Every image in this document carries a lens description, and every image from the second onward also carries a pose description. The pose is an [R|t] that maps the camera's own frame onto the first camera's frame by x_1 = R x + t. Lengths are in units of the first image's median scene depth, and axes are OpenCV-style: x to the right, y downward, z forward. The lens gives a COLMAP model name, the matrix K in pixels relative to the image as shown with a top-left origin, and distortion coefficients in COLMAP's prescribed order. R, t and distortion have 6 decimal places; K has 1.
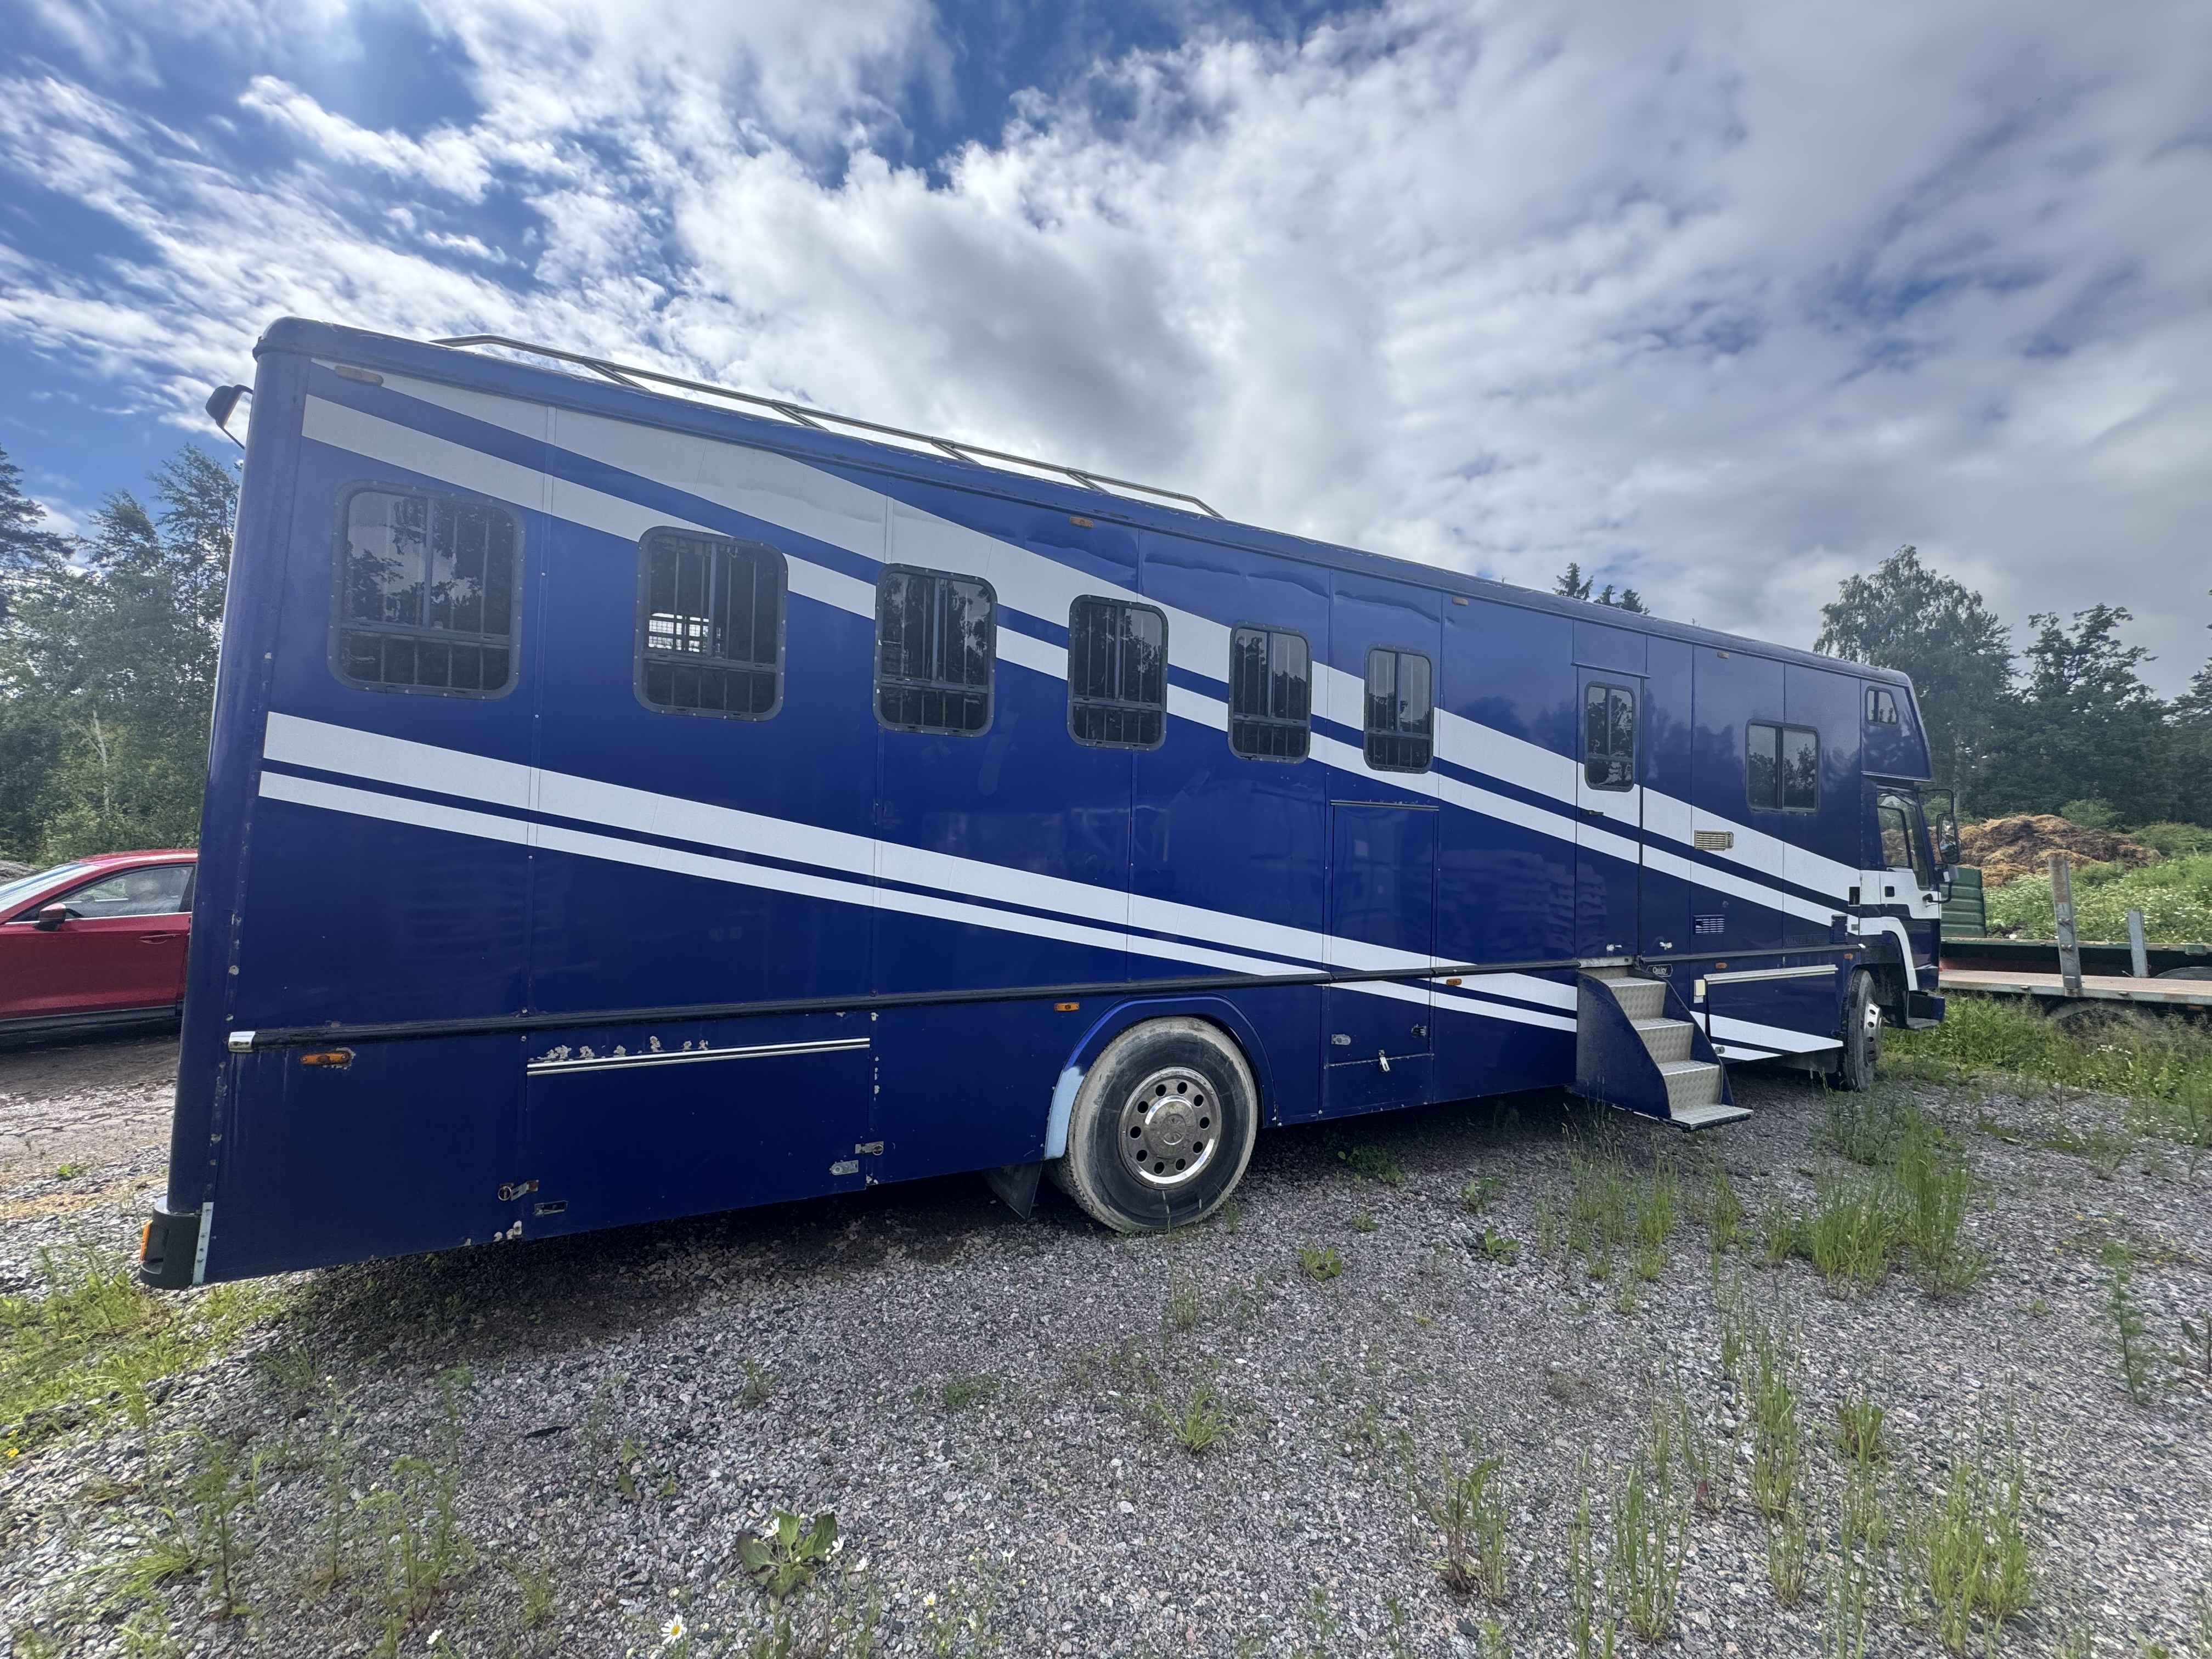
lens RADIAL K [[882.3, 0, 1101.7], [0, 882.3, 830.5], [0, 0, 1]] dist [-0.002828, -0.000023]
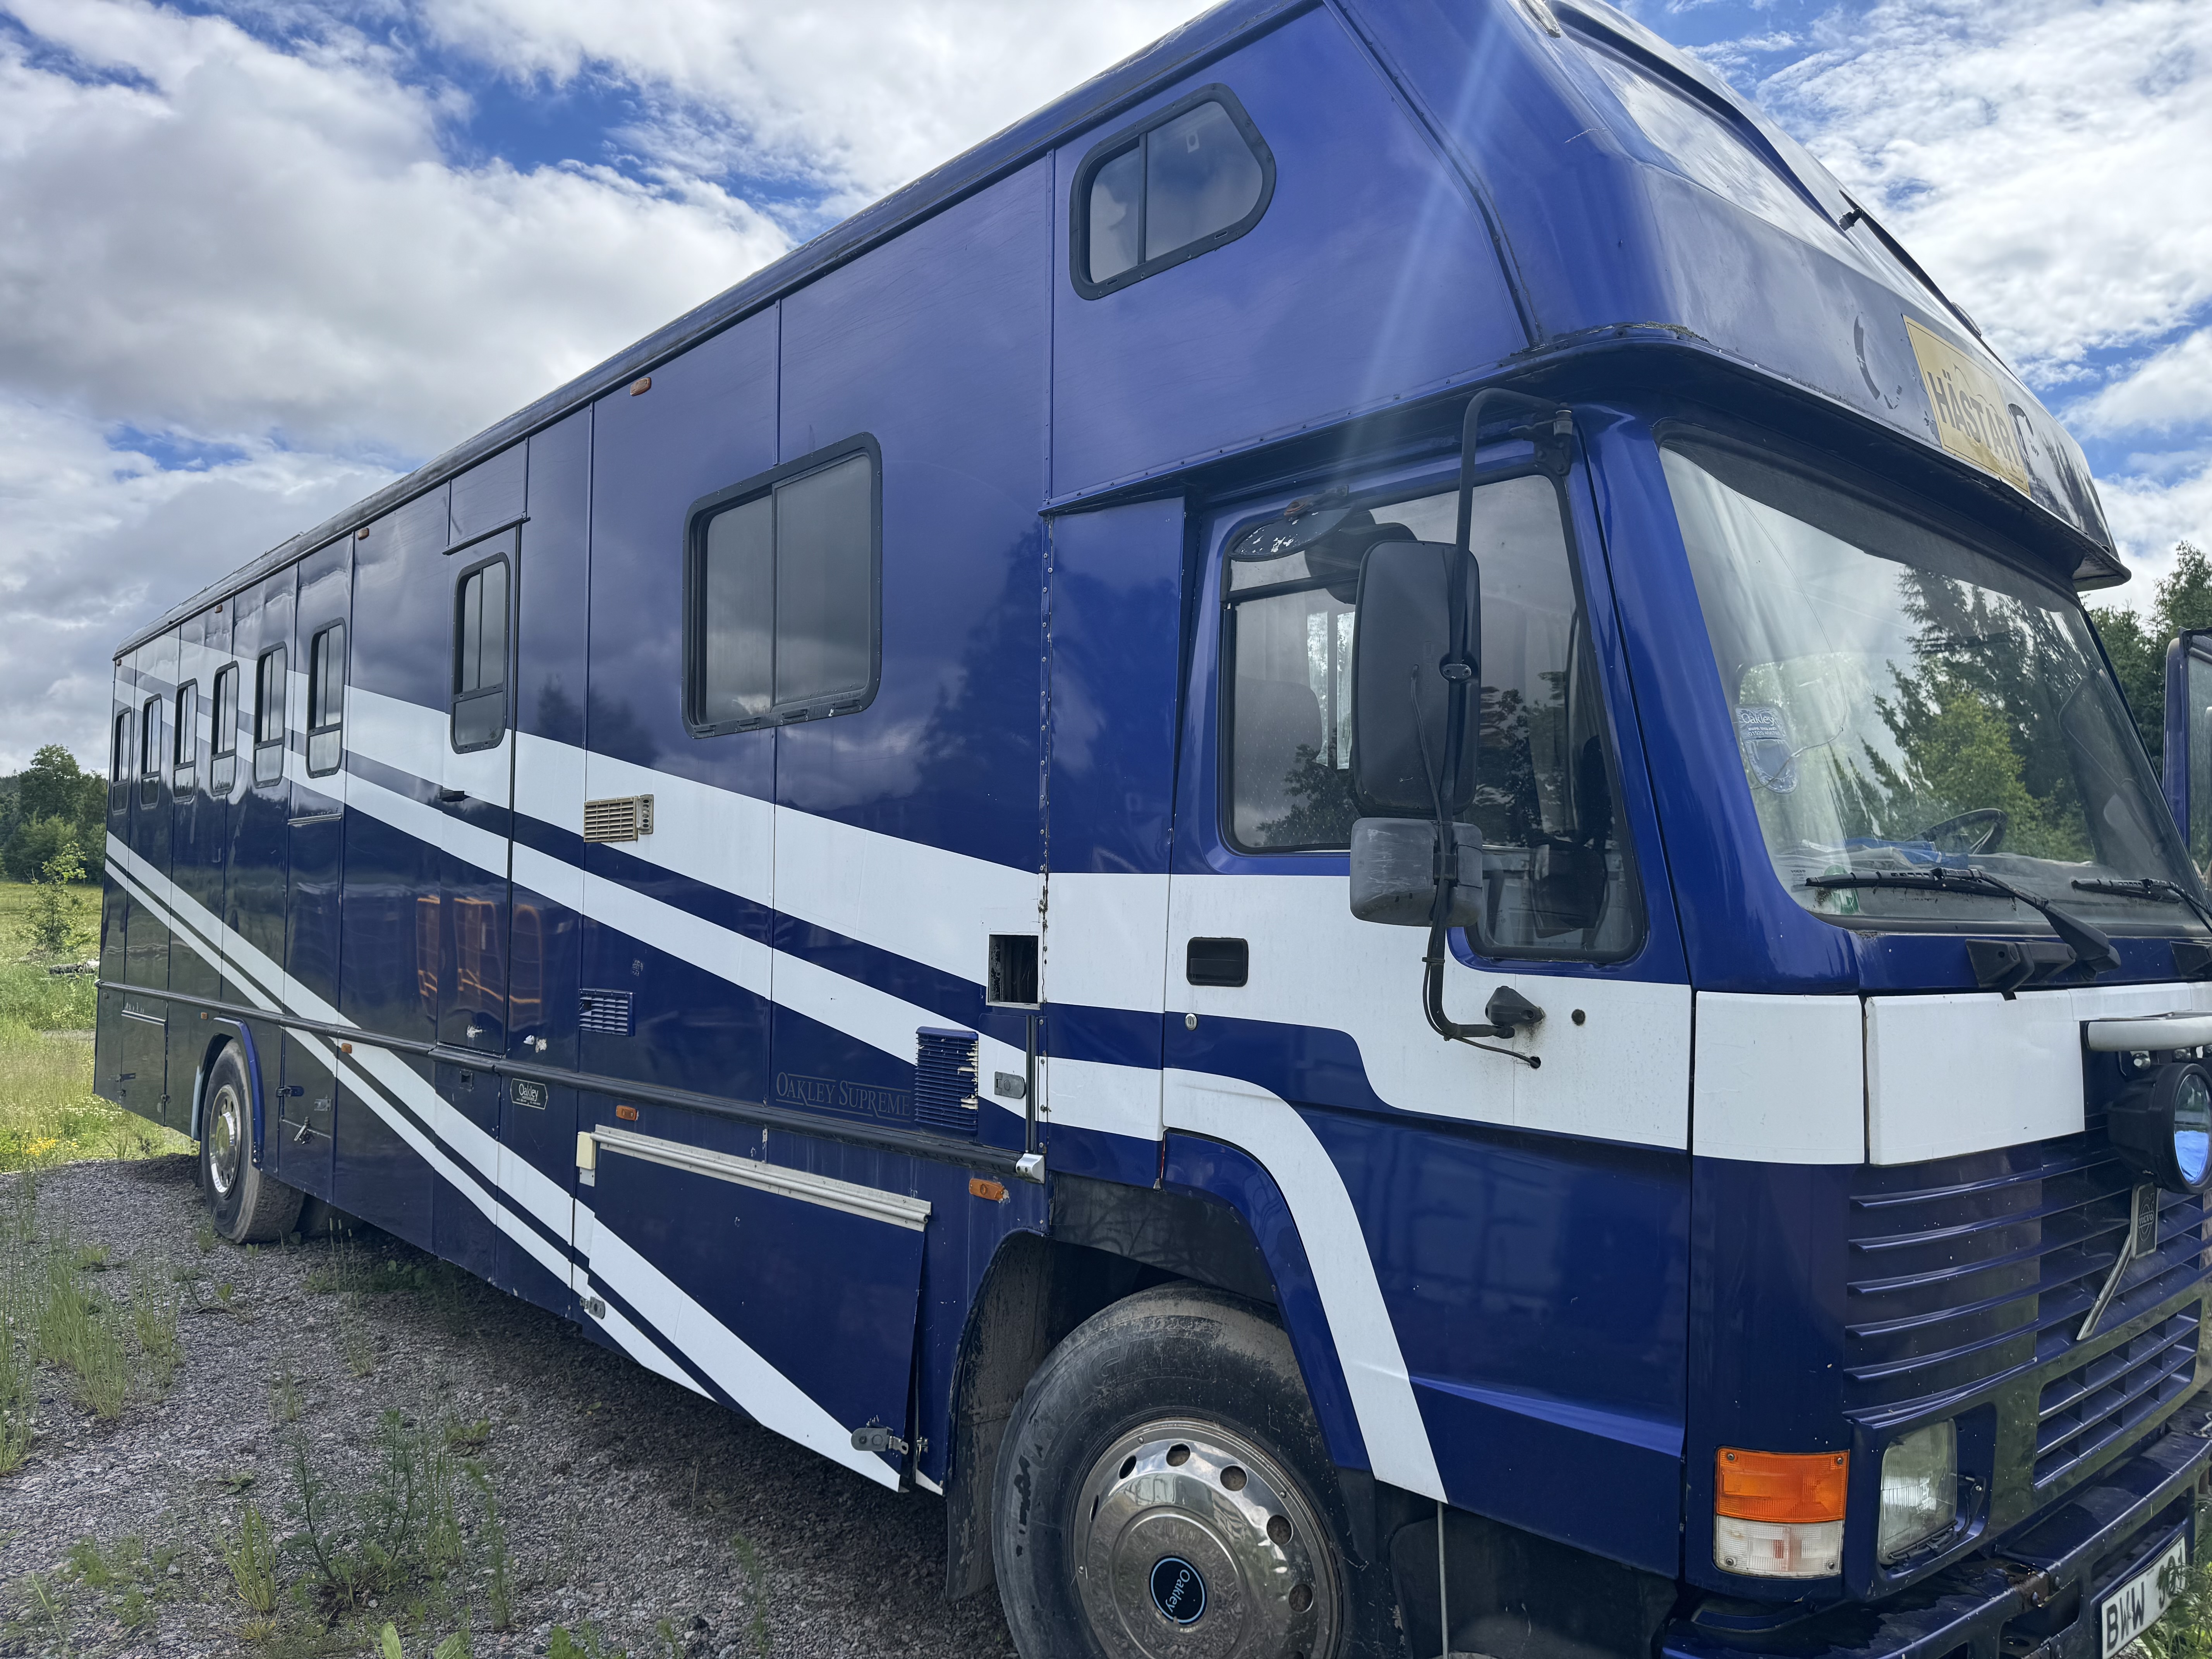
lens RADIAL K [[1585.1, 0, 1116.1], [0, 1585.1, 833.7], [0, 0, 1]] dist [0.012767, -0.045037]
pose [[0.268746, -0.070126, -0.960655, 1.370952], [0.017155, 0.997536, -0.068019, 0.068728], [0.963058, 0.001800, 0.269287, 0.926674]]
